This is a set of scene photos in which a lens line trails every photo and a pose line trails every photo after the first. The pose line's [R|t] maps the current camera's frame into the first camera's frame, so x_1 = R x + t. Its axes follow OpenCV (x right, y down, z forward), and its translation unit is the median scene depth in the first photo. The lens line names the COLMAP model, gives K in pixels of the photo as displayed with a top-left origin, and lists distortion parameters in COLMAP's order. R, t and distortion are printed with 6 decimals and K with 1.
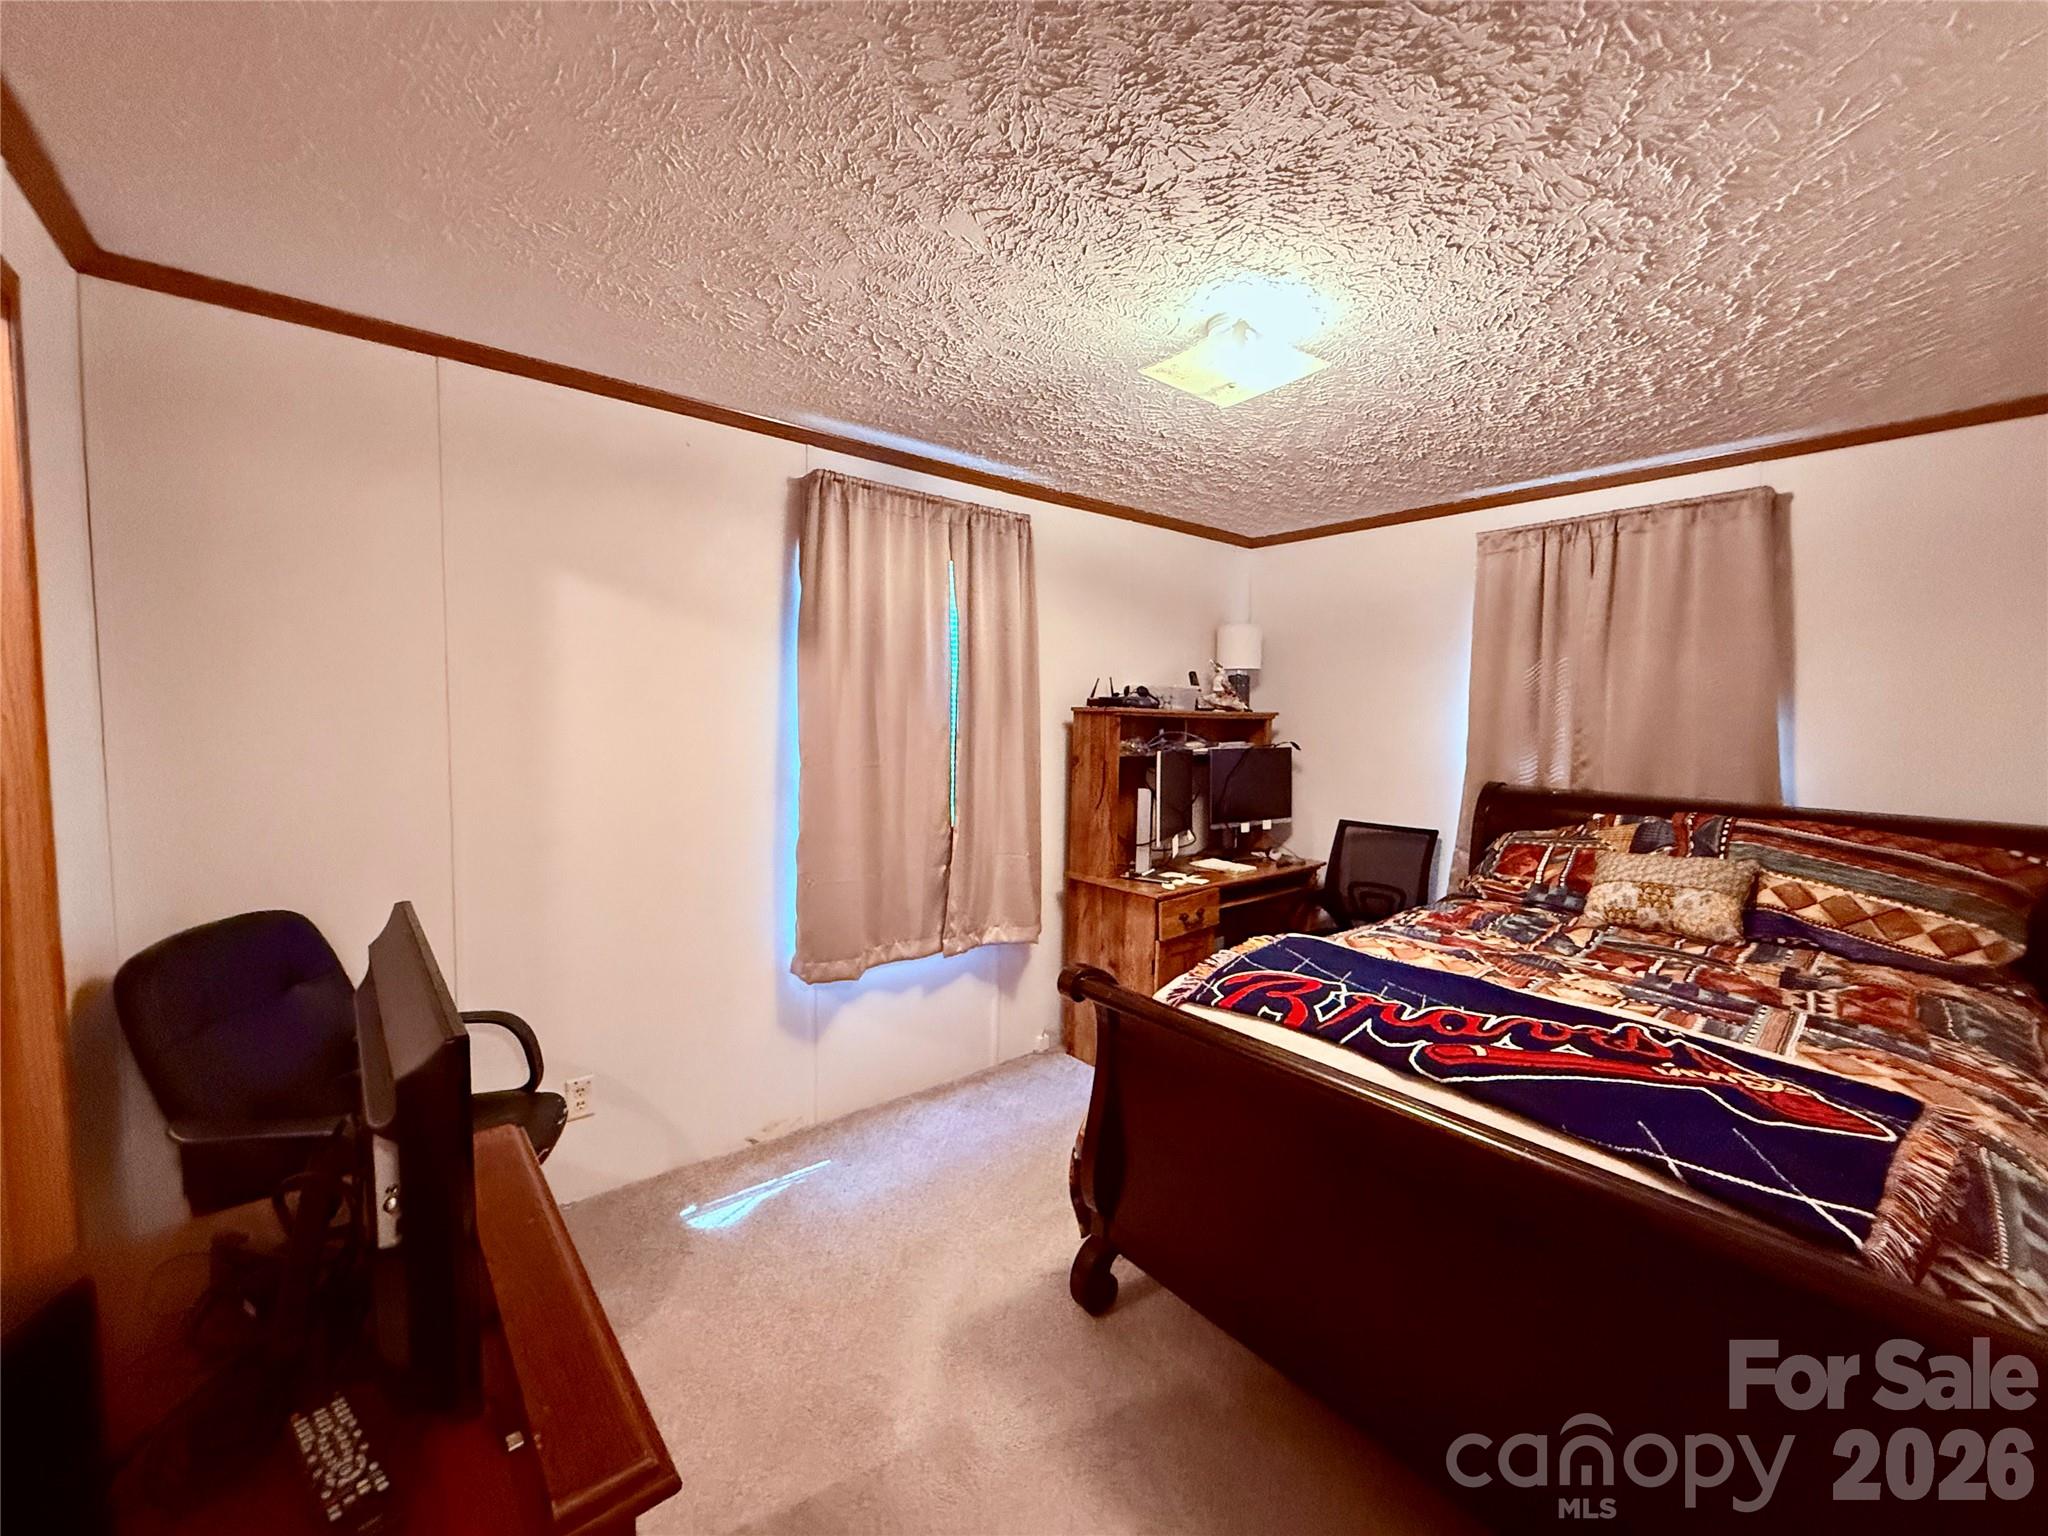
lens RADIAL K [[820.1, 0, 1029.1], [0, 820.1, 770.9], [0, 0, 1]] dist [-0.000079, 0.000786]
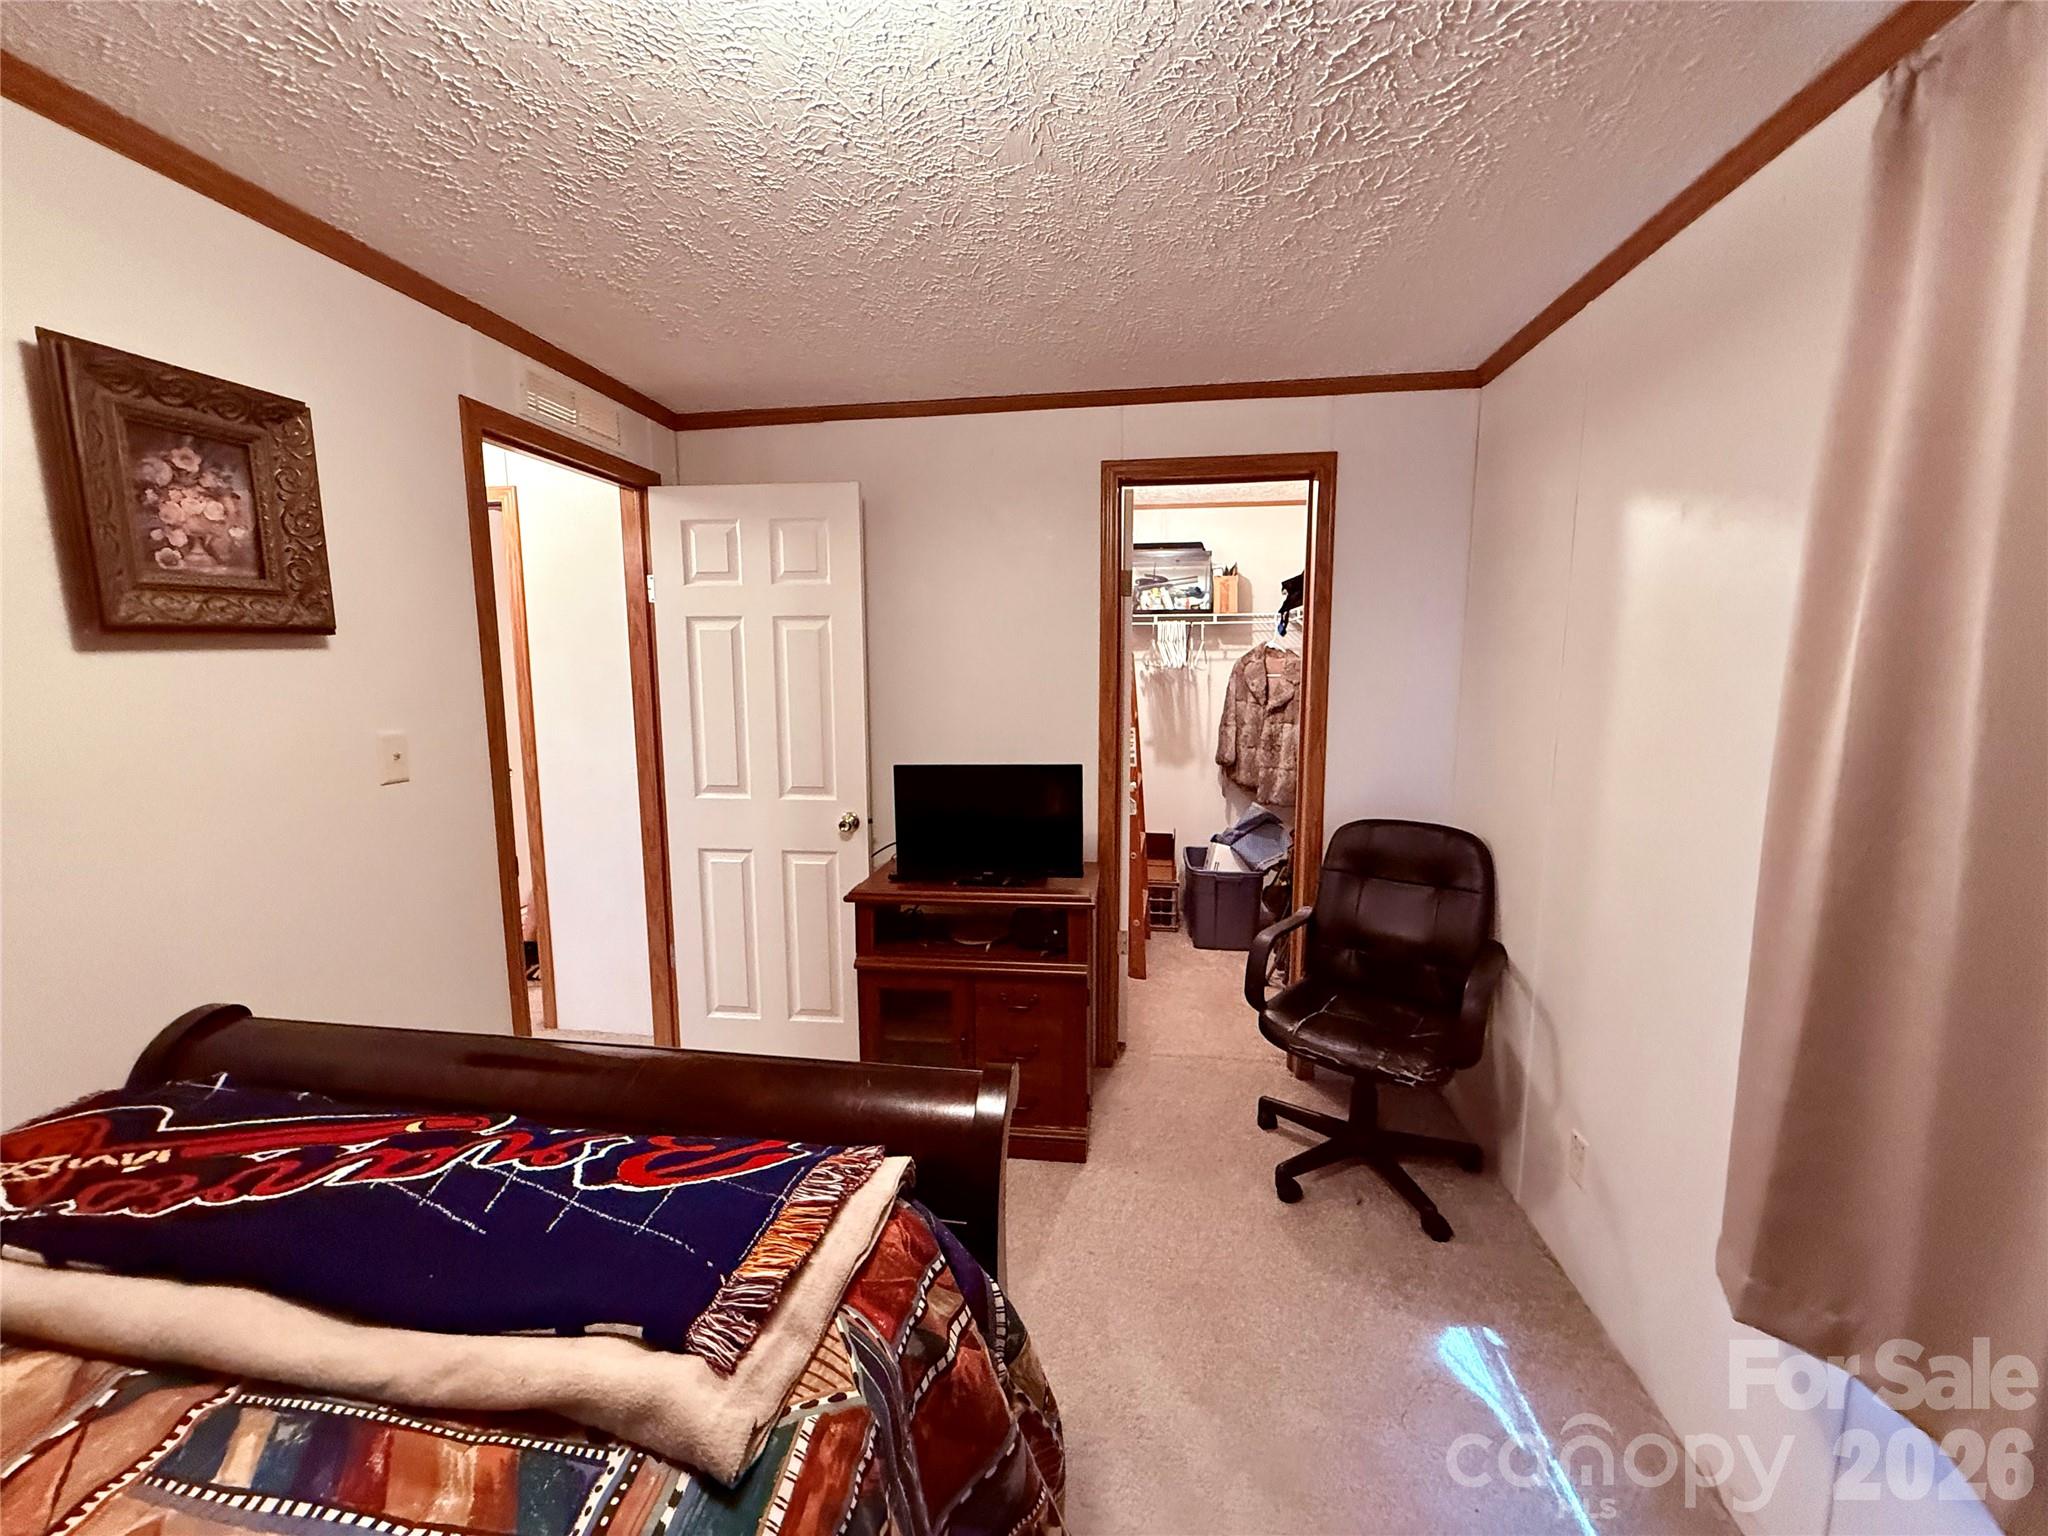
lens RADIAL K [[820.1, 0, 1026.3], [0, 820.1, 765.9], [0, 0, 1]] dist [-0.000079, 0.000786]
pose [[-0.735382, 0.073872, -0.673614, 0.535975], [-0.057295, 0.983703, 0.170427, -0.134054], [0.675226, 0.163924, -0.719165, 1.630012]]
